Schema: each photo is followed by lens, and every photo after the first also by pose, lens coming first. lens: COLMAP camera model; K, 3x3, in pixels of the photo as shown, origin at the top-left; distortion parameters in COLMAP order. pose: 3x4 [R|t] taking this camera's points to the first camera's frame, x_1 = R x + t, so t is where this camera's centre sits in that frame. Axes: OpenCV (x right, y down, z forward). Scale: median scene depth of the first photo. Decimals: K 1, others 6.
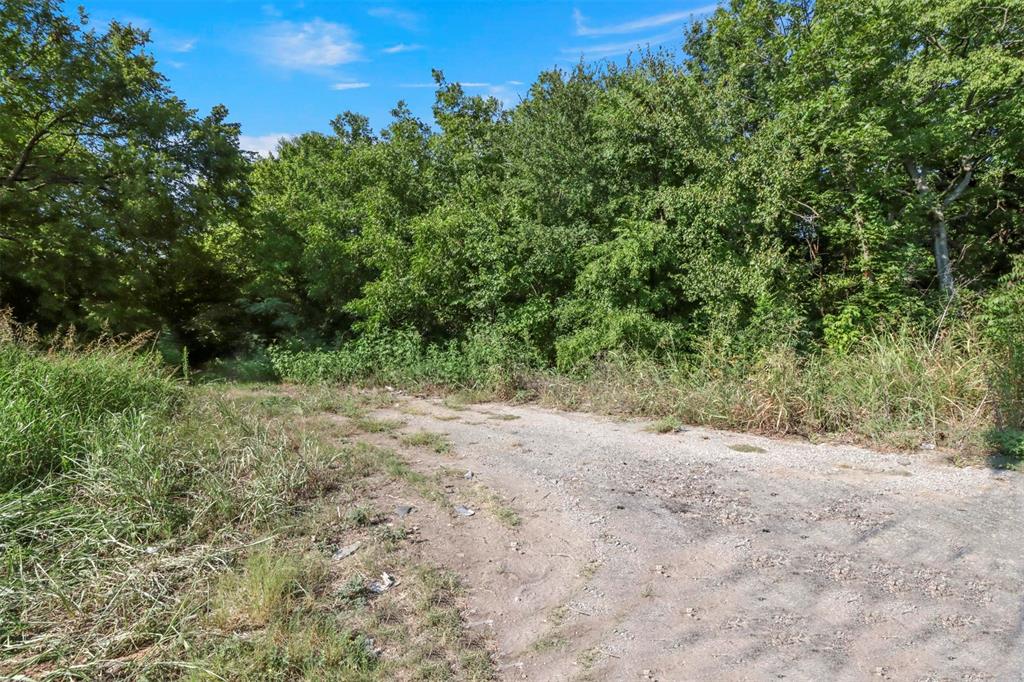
lens RADIAL K [[477.4, 0, 511.4], [0, 477.4, 328.4], [0, 0, 1]] dist [-0.000488, 0.000132]
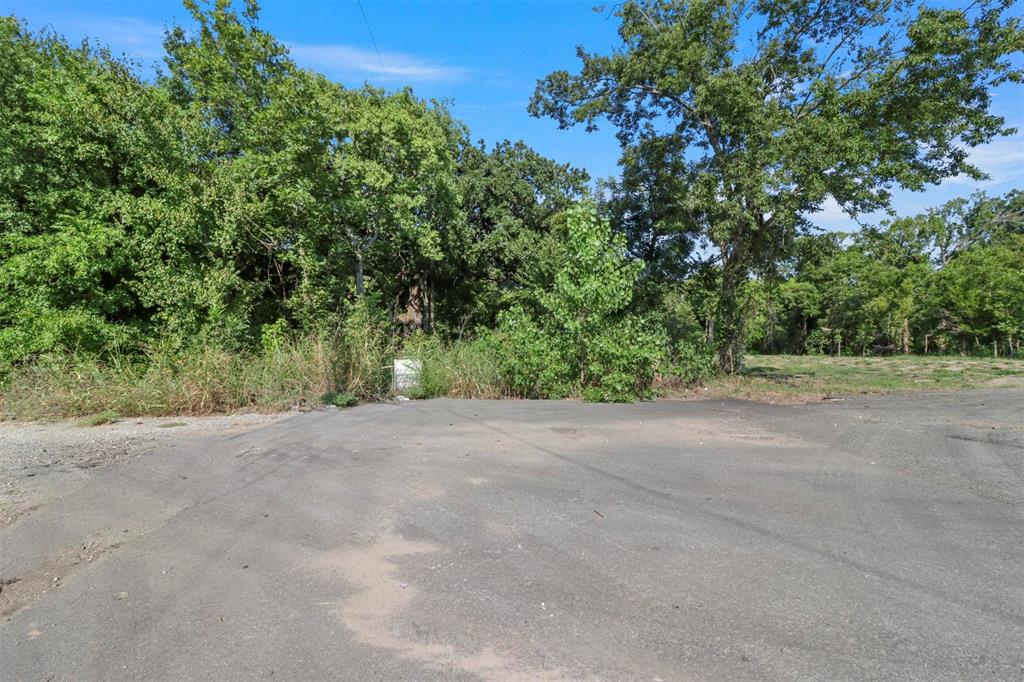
lens RADIAL K [[477.4, 0, 511.4], [0, 477.4, 328.4], [0, 0, 1]] dist [-0.000488, 0.000132]
pose [[0.573623, 0.025731, 0.818715, -0.031414], [-0.022824, 0.999620, -0.015426, -0.009920], [-0.818801, -0.009838, 0.573993, -0.275215]]
